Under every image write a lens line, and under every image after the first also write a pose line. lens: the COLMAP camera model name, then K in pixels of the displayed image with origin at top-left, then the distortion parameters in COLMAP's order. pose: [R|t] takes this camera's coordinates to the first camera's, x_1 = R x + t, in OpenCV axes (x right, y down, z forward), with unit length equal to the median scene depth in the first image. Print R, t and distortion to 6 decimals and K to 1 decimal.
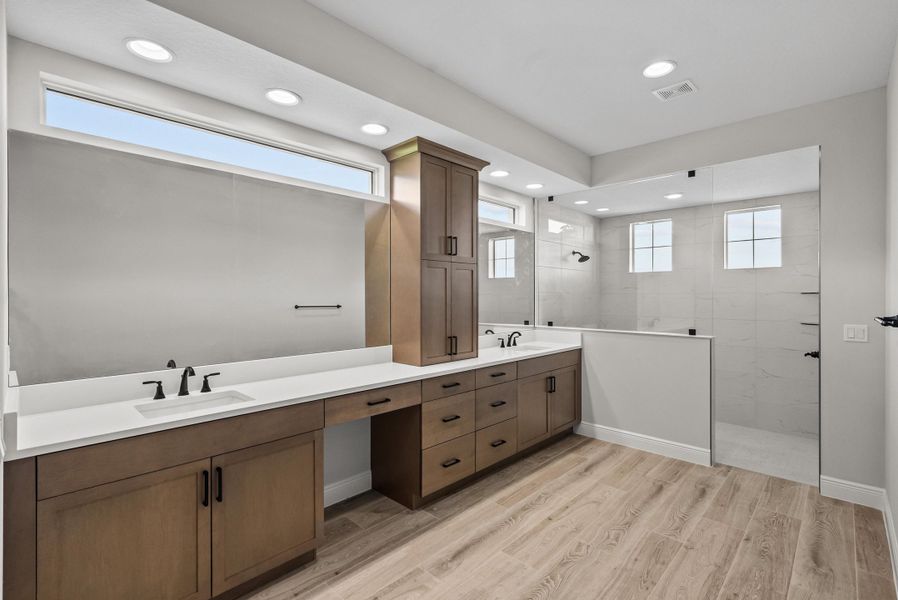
lens RADIAL K [[418.0, 0, 450.8], [0, 418.0, 296.9], [0, 0, 1]] dist [0.002566, 0.001053]
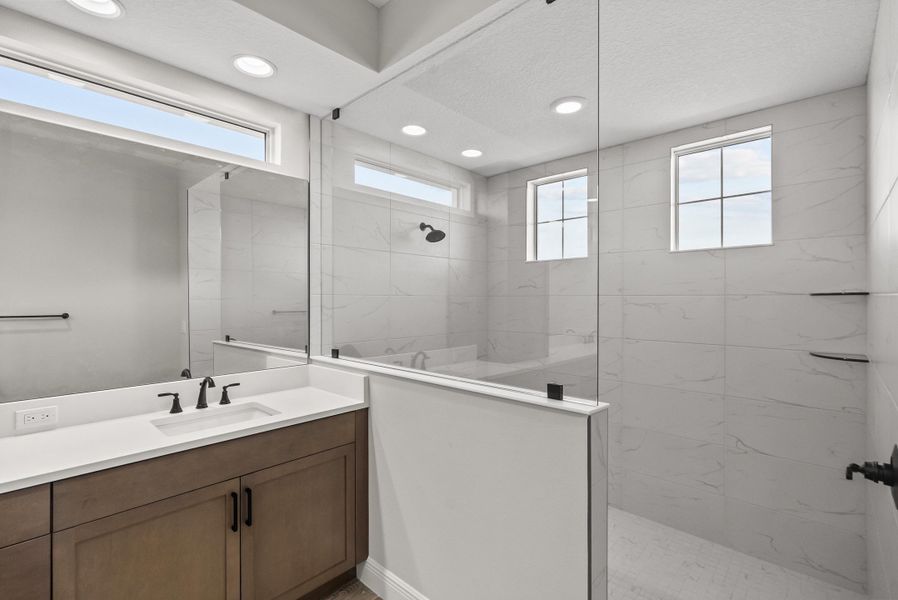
lens RADIAL K [[412.7, 0, 447.3], [0, 412.7, 298.4], [0, 0, 1]] dist [-0.016015, -0.000182]
pose [[0.999963, -0.001963, 0.008317, 0.362019], [0.002023, 0.999971, -0.007299, 0.000204], [-0.008302, 0.007316, 0.999939, 0.471526]]
